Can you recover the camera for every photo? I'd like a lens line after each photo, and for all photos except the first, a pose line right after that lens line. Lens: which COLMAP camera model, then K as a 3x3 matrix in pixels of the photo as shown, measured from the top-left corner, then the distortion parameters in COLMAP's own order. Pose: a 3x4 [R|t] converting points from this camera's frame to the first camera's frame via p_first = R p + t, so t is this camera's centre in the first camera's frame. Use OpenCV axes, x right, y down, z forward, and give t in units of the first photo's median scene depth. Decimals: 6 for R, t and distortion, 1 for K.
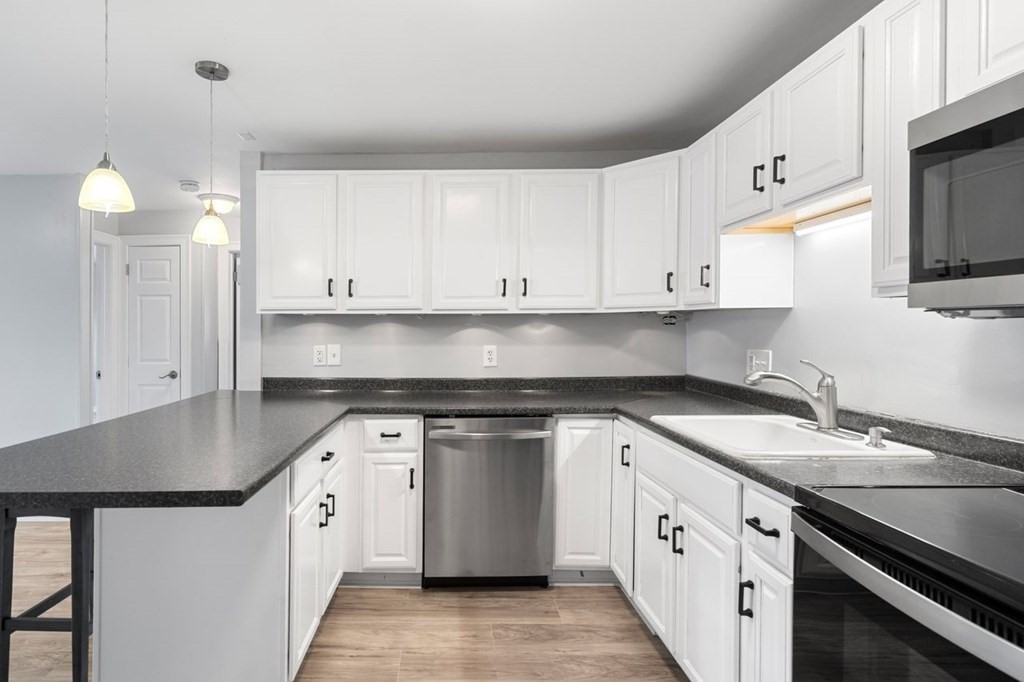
lens RADIAL K [[515.5, 0, 430.9], [0, 515.5, 330.9], [0, 0, 1]] dist [0.000418, 0.000146]
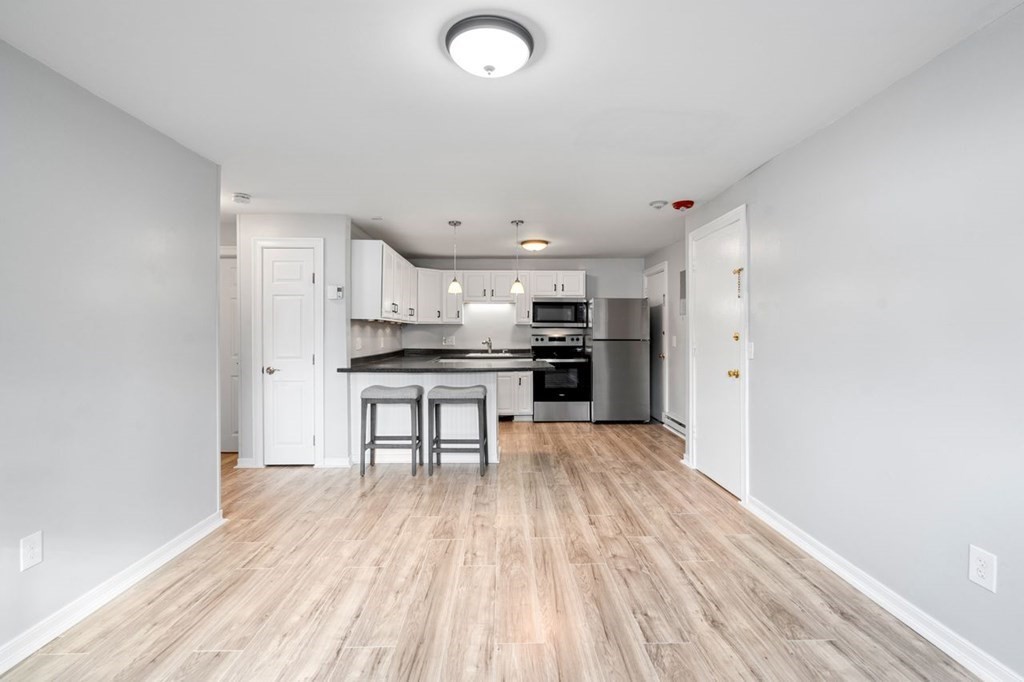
lens RADIAL K [[476.0, 0, 515.5], [0, 476.0, 338.4], [0, 0, 1]] dist [-0.001295, 0.000006]
pose [[-0.048880, -0.008037, 0.998772, -1.914197], [0.005569, 0.999950, 0.008319, 0.020006], [-0.998789, 0.005969, -0.048833, 0.585969]]
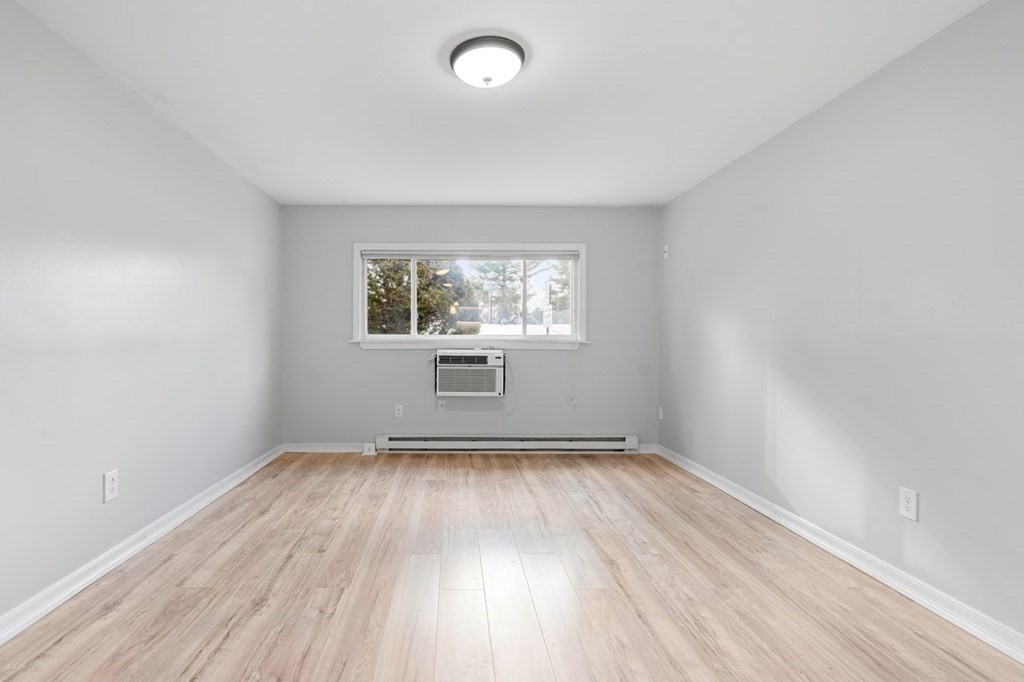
lens RADIAL K [[488.5, 0, 454.0], [0, 488.5, 333.7], [0, 0, 1]] dist [-0.002612, 0.000226]
pose [[0.020200, 0.000189, -0.999796, -0.529064], [-0.005642, 0.999984, 0.000075, 0.061562], [0.999780, 0.005640, 0.020200, 0.522843]]
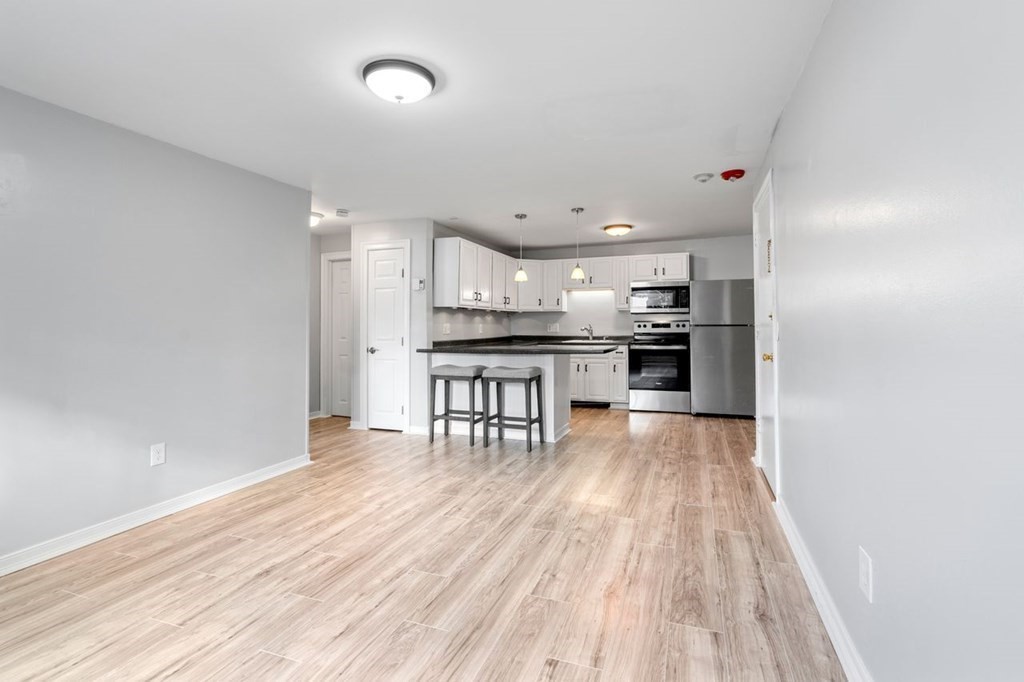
lens RADIAL K [[486.4, 0, 515.1], [0, 486.4, 320.9], [0, 0, 1]] dist [-0.002664, -0.000025]
pose [[0.329644, 0.010404, 0.944048, -1.966027], [0.010435, 0.999838, -0.014662, 0.049118], [-0.944048, 0.014685, 0.329482, 0.151672]]
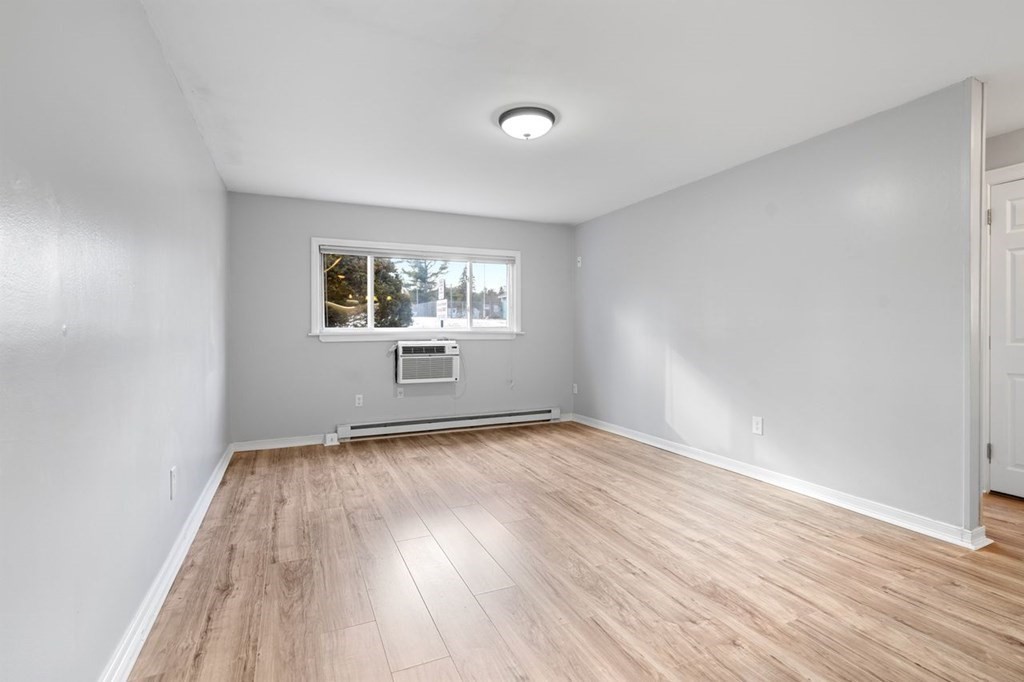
lens RADIAL K [[486.4, 0, 515.1], [0, 486.4, 320.9], [0, 0, 1]] dist [-0.002664, -0.000025]
pose [[0.431014, -0.010504, -0.902284, -0.392288], [-0.001992, 0.999919, -0.012592, 0.062495], [0.902343, 0.007225, 0.430958, 0.130425]]
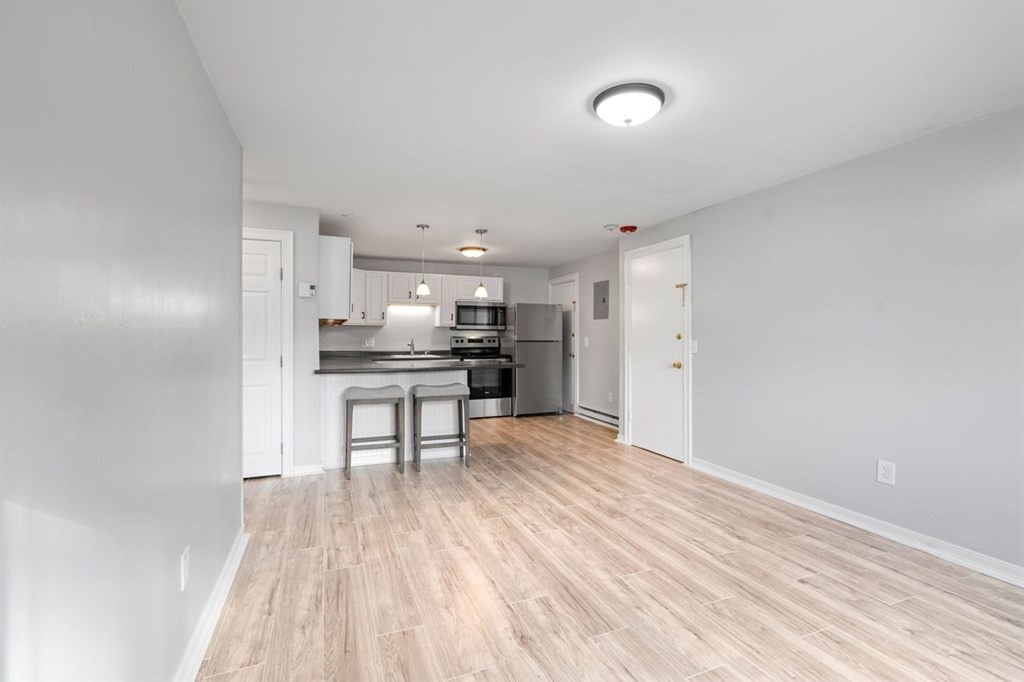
lens RADIAL K [[471.0, 0, 521.4], [0, 471.0, 345.1], [0, 0, 1]] dist [-0.002704, -0.000114]
pose [[-0.409628, -0.011583, 0.912179, -1.931909], [0.005758, 0.999867, 0.015283, 0.030233], [-0.912235, 0.011513, -0.409507, 1.069559]]
